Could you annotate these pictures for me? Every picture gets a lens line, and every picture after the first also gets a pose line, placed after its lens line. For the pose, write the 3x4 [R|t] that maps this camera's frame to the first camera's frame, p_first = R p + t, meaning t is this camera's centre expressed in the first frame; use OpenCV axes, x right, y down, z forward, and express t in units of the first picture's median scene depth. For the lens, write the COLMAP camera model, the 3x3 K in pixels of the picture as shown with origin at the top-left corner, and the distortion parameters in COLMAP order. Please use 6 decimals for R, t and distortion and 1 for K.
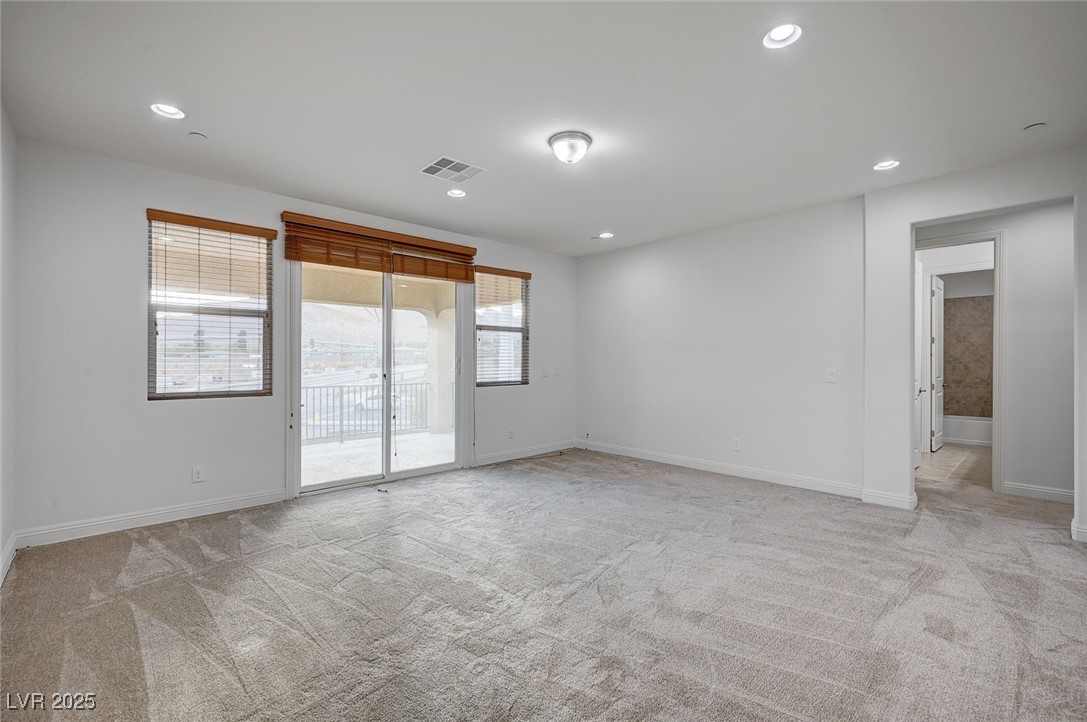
lens RADIAL K [[494.7, 0, 551.4], [0, 494.7, 363.6], [0, 0, 1]] dist [-0.027549, -0.000603]
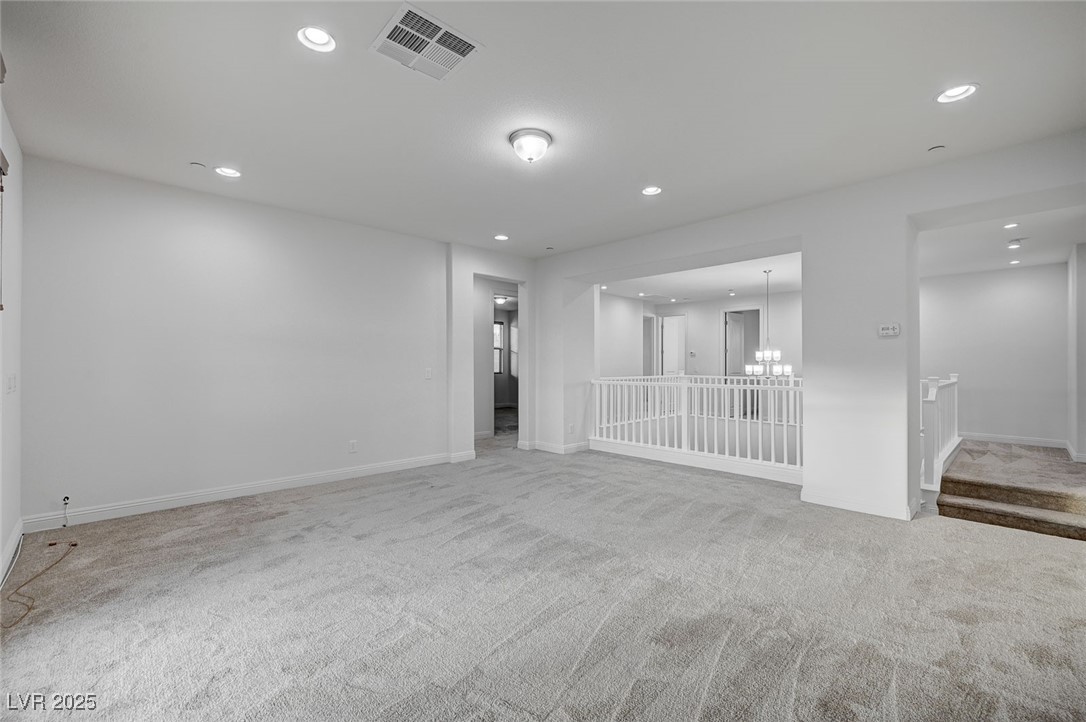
lens RADIAL K [[457.3, 0, 549.2], [0, 457.3, 360.6], [0, 0, 1]] dist [-0.002602, -0.000089]
pose [[-0.000224, 0.004313, 0.999991, -0.748489], [0.015783, 0.999866, -0.004309, 0.001566], [-0.999875, 0.015782, -0.000292, 0.821703]]
